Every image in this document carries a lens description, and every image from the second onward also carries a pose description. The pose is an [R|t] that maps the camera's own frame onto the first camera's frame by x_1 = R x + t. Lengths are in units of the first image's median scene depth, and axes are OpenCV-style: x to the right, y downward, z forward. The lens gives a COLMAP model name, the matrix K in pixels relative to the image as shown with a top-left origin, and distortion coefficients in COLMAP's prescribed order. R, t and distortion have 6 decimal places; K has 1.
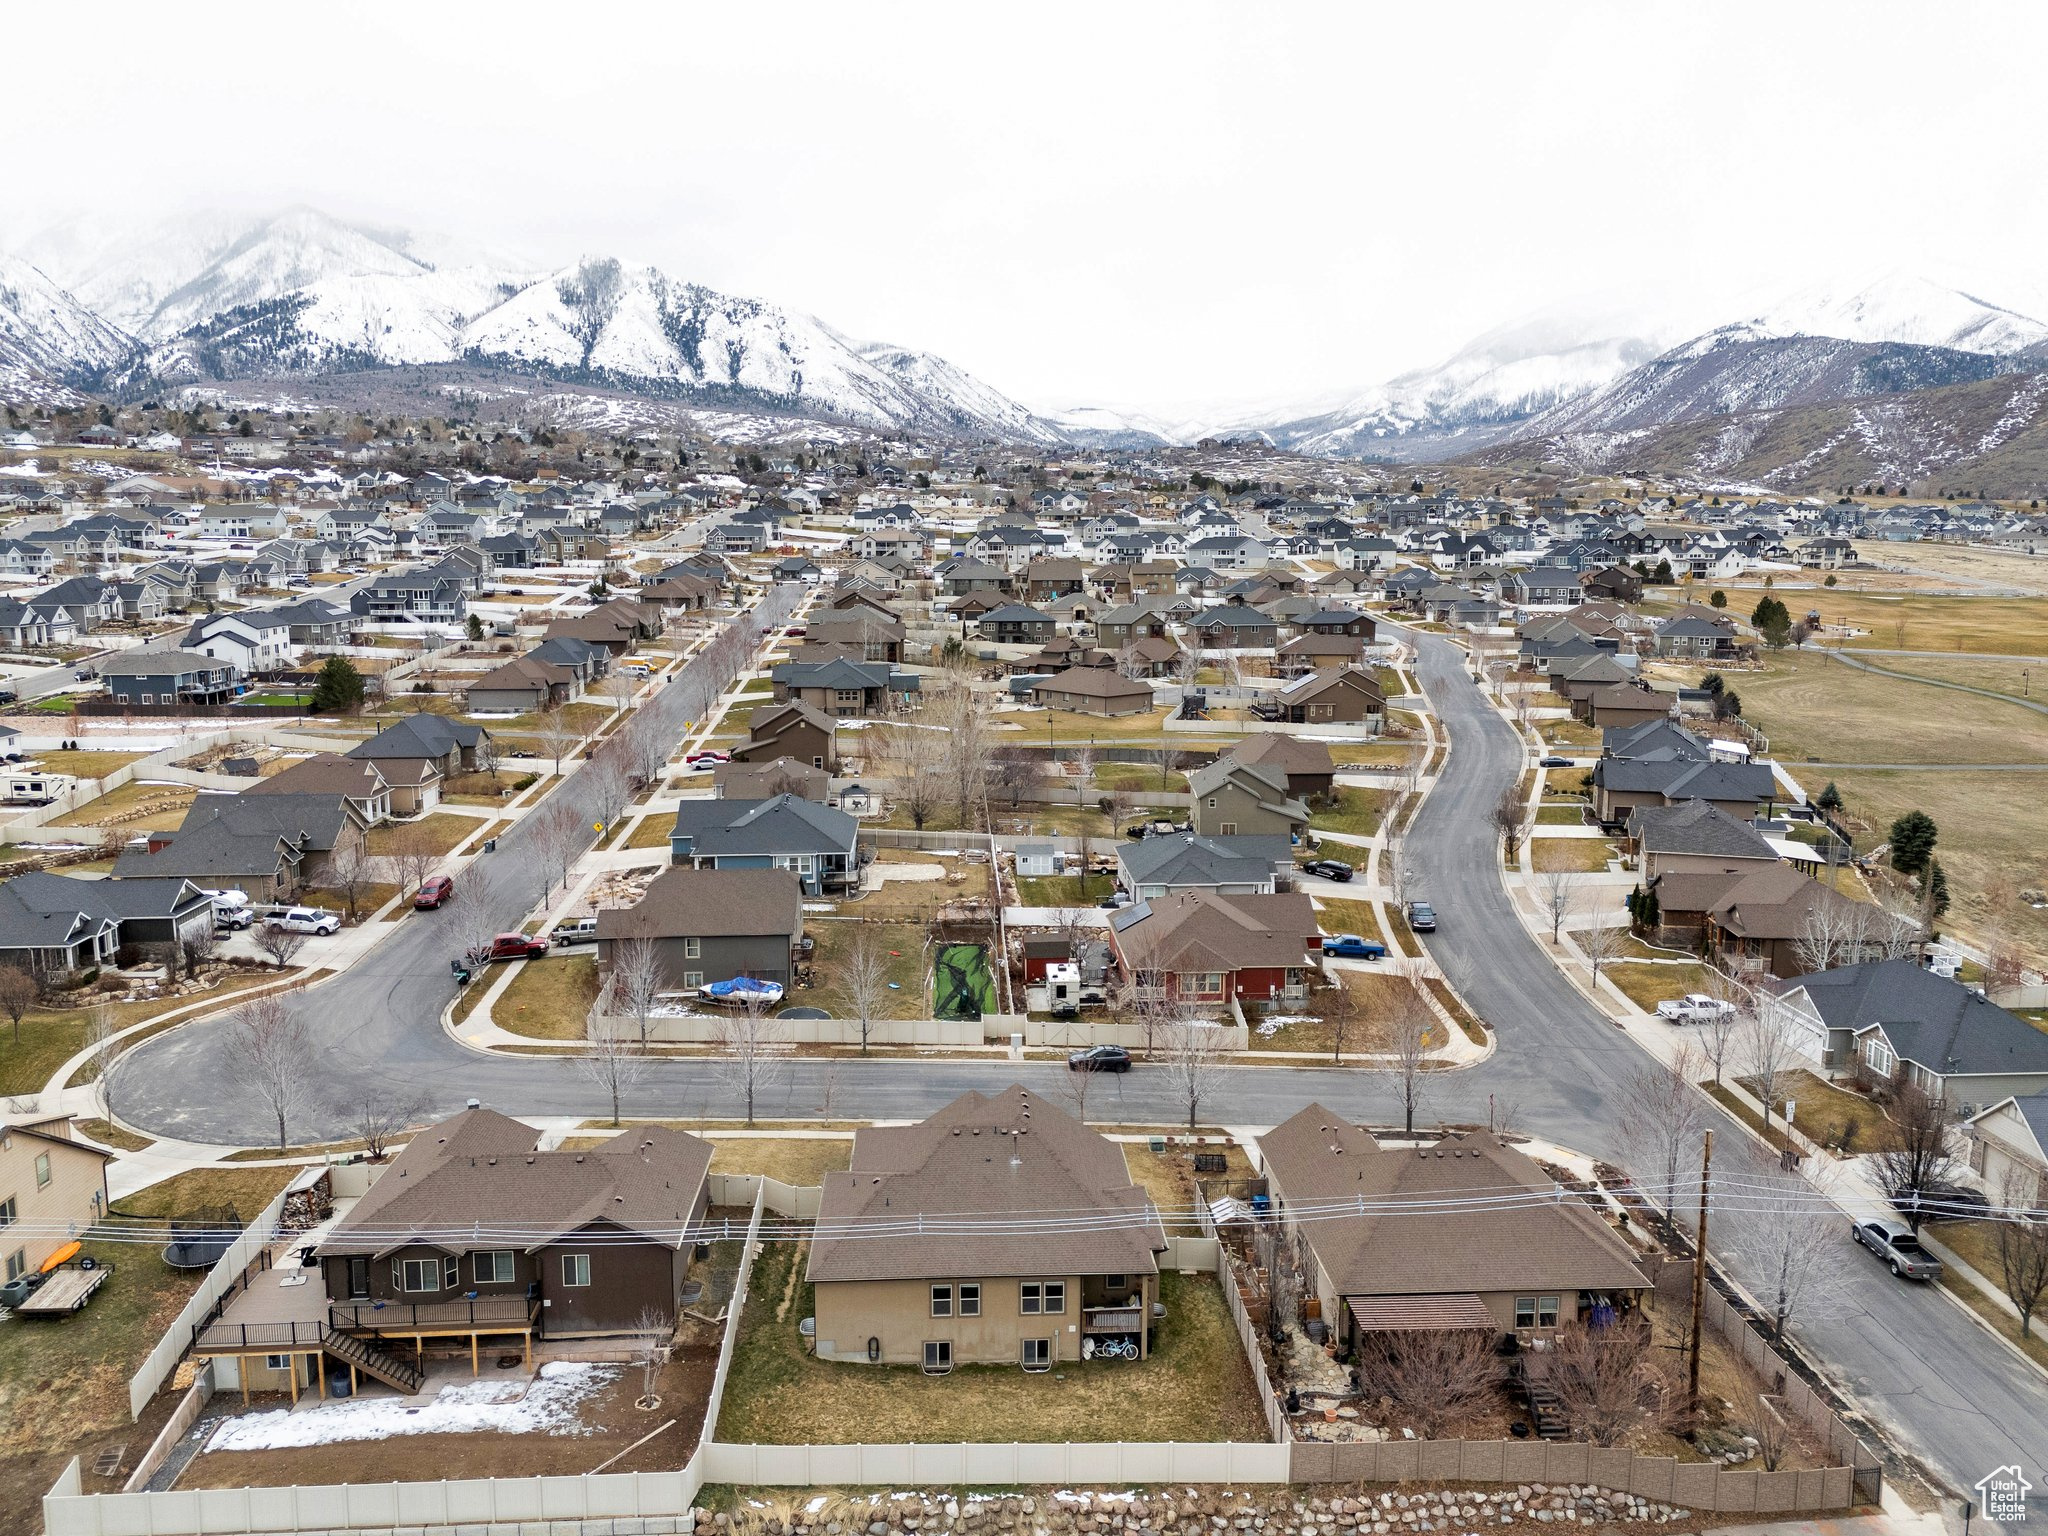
lens RADIAL K [[1498.3, 0, 1021.2], [0, 1498.3, 755.0], [0, 0, 1]] dist [0.082955, -0.071260]
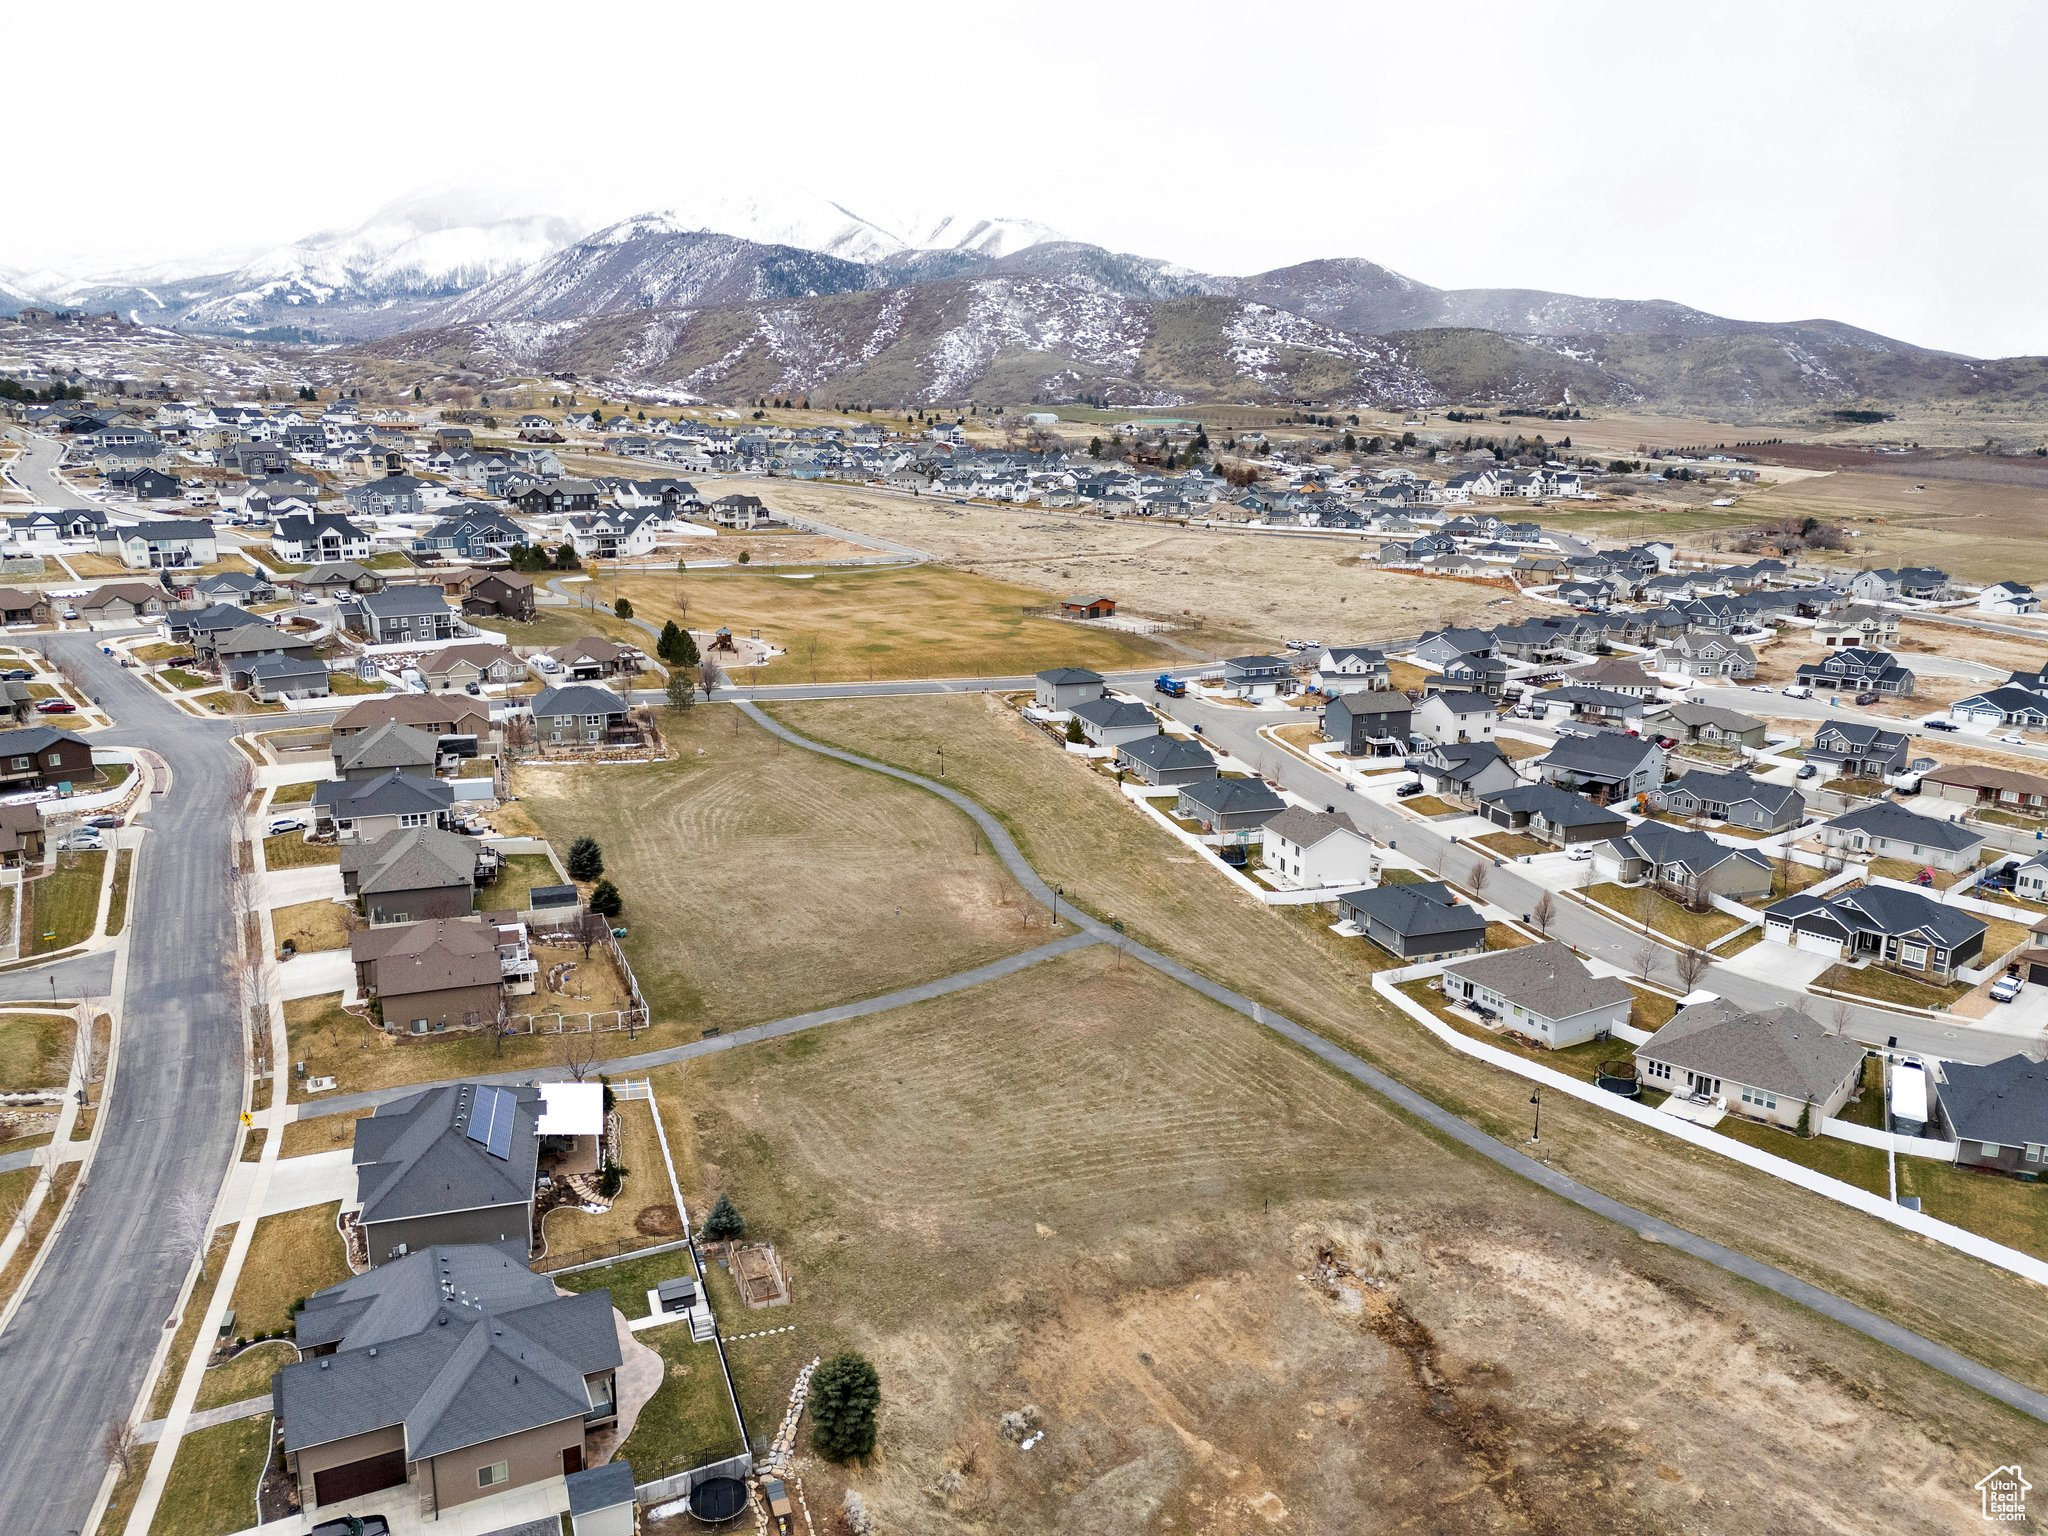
lens RADIAL K [[1498.3, 0, 1021.2], [0, 1498.3, 755.0], [0, 0, 1]] dist [0.082955, -0.071260]
pose [[0.794515, -0.135453, 0.591945, 0.026859], [0.088809, 0.990242, 0.107395, -0.019117], [-0.600715, -0.032757, 0.798792, 0.041595]]
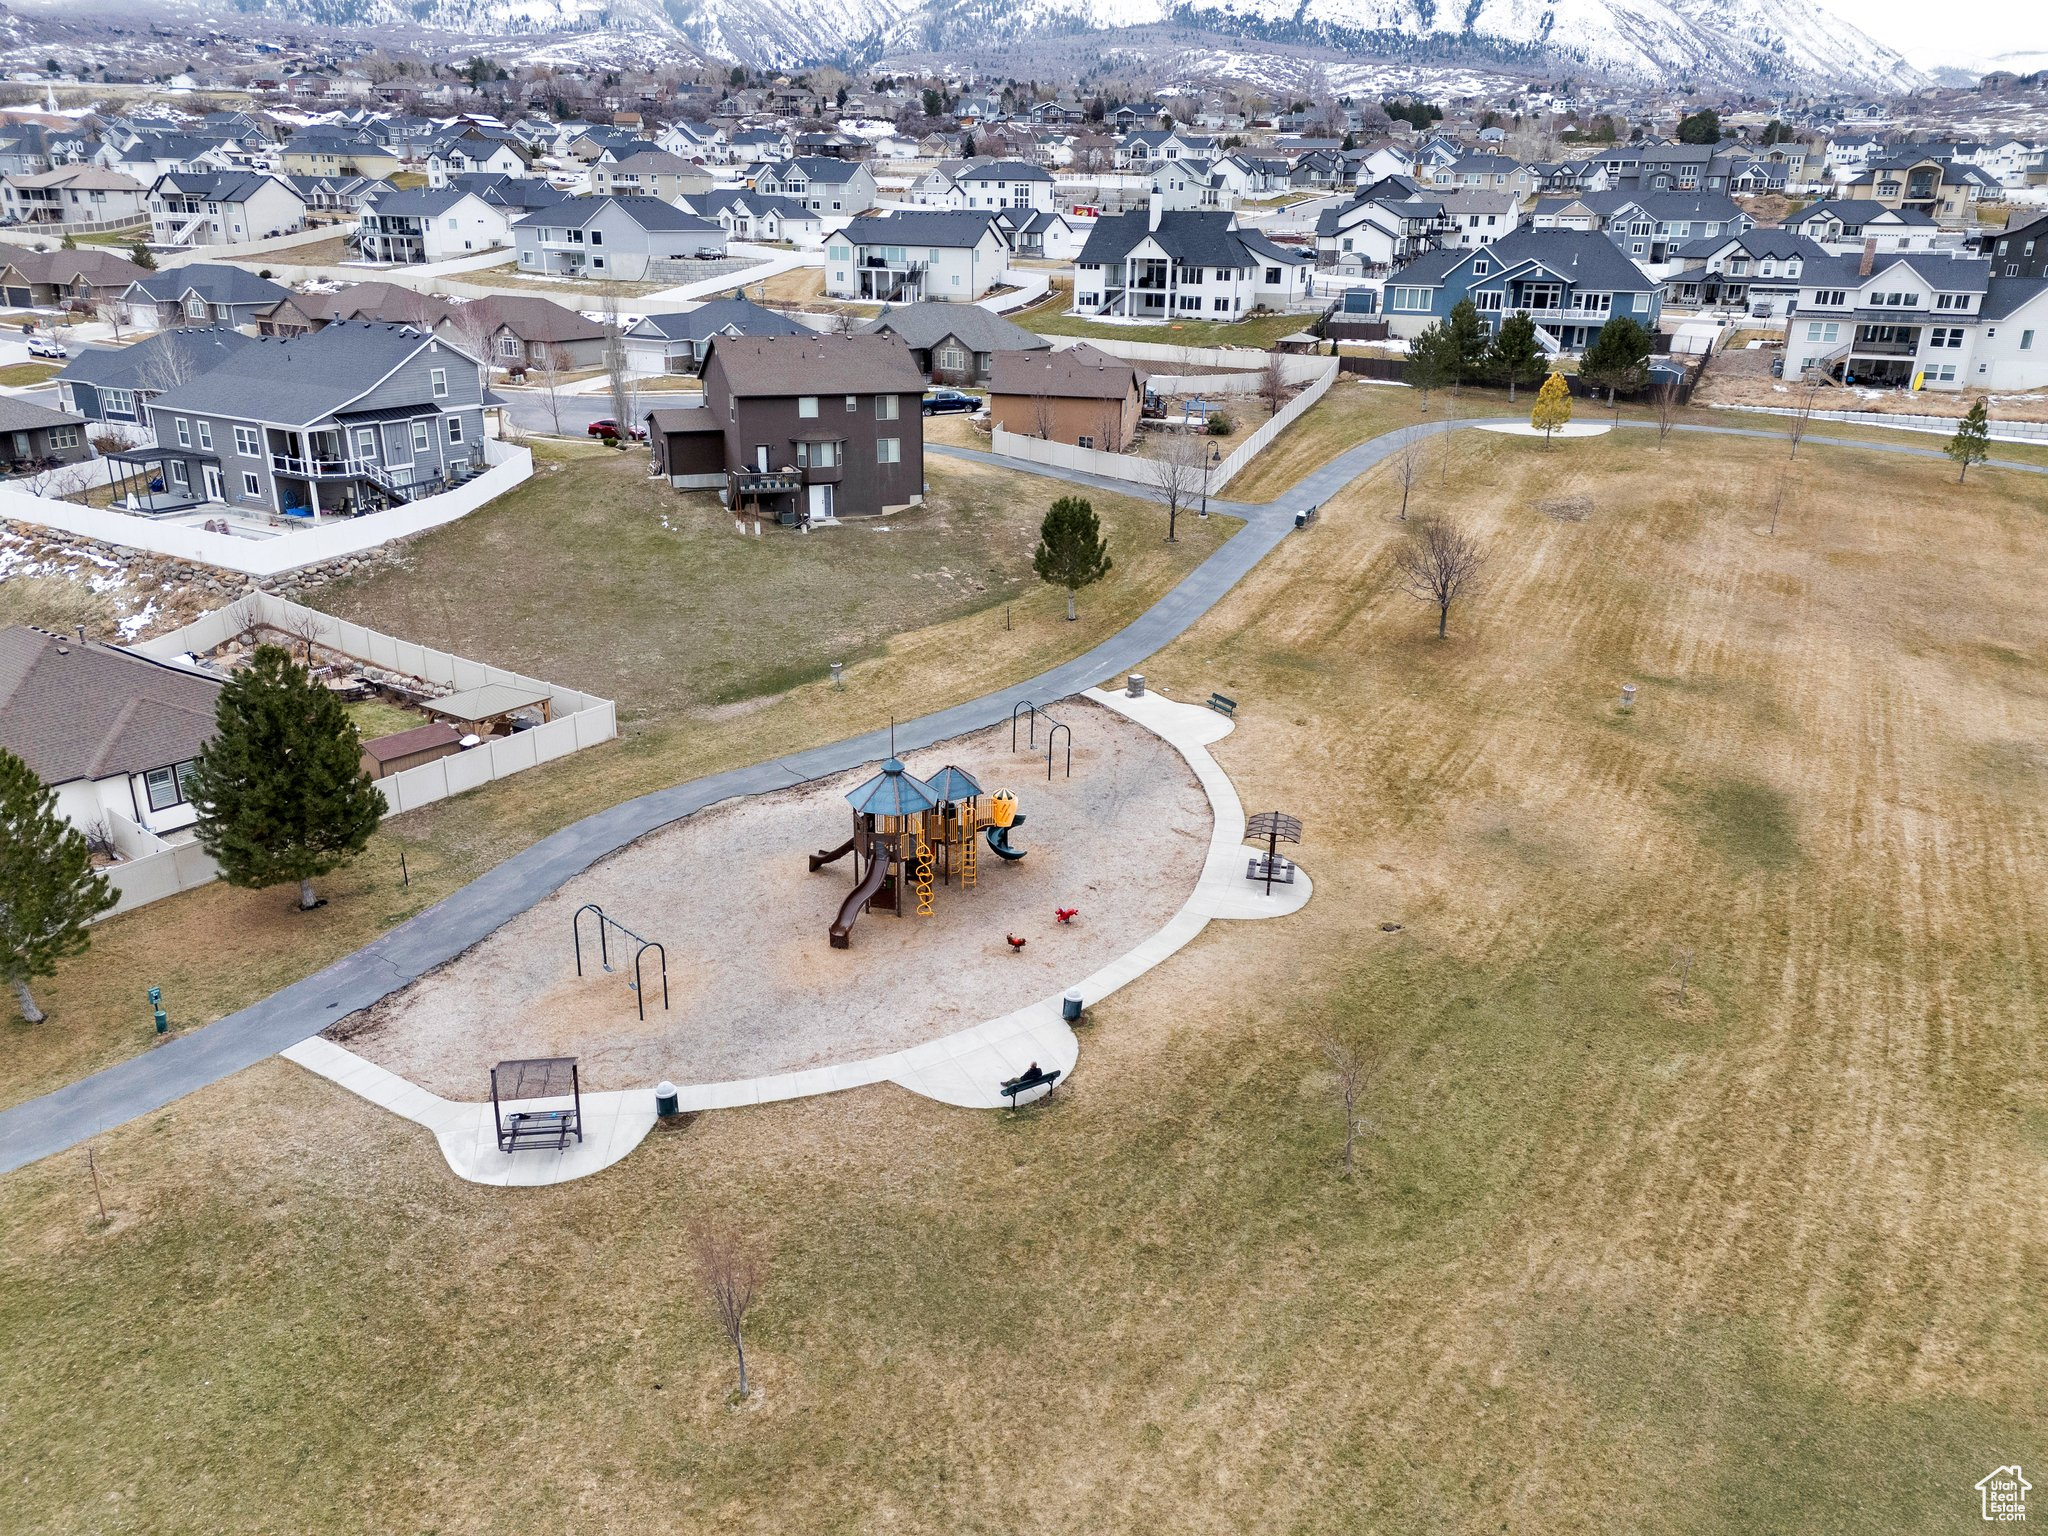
lens RADIAL K [[1498.3, 0, 1021.2], [0, 1498.3, 755.0], [0, 0, 1]] dist [0.082955, -0.071260]
pose [[0.867217, 0.182398, -0.463320, 0.113543], [-0.091187, 0.972932, 0.212340, -0.024094], [0.489510, -0.141896, 0.860375, 0.170478]]
